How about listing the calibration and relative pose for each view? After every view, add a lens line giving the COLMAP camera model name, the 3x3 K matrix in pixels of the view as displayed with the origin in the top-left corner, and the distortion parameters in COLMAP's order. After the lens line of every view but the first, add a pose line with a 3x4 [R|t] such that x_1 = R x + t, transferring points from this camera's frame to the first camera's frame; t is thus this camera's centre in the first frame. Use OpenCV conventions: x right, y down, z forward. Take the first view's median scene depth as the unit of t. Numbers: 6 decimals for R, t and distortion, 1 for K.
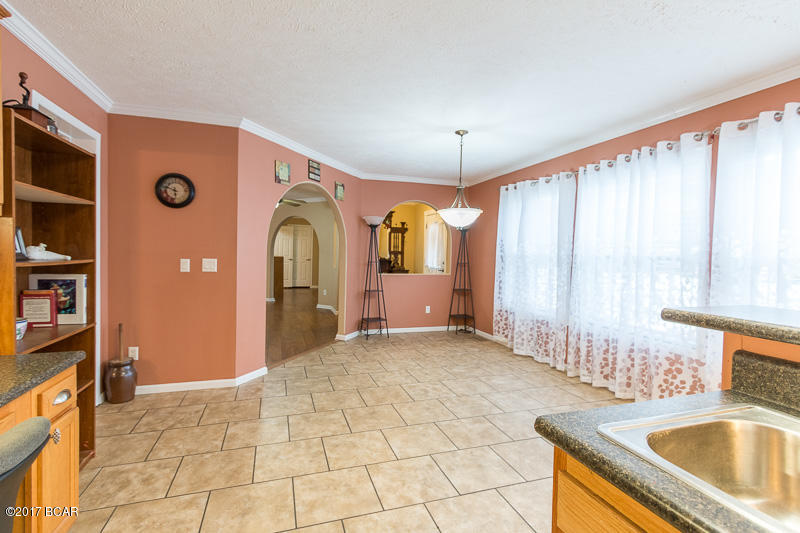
lens RADIAL K [[373.9, 0, 400.2], [0, 373.9, 265.6], [0, 0, 1]] dist [0.004107, 0.000517]
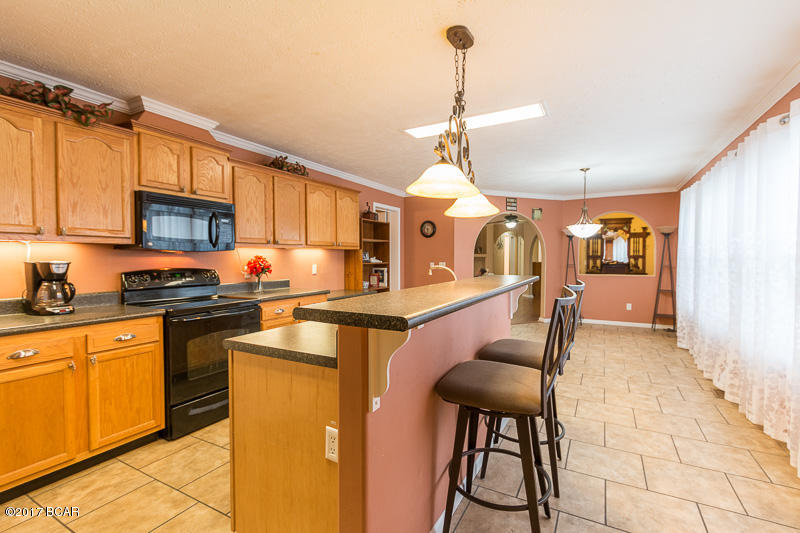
lens RADIAL K [[373.9, 0, 400.2], [0, 373.9, 266.8], [0, 0, 1]] dist [0.004107, 0.000517]
pose [[0.672716, -0.004538, -0.739887, 0.533961], [-0.008619, 0.999865, -0.013969, 0.023441], [0.739851, 0.015774, 0.672586, -0.318493]]
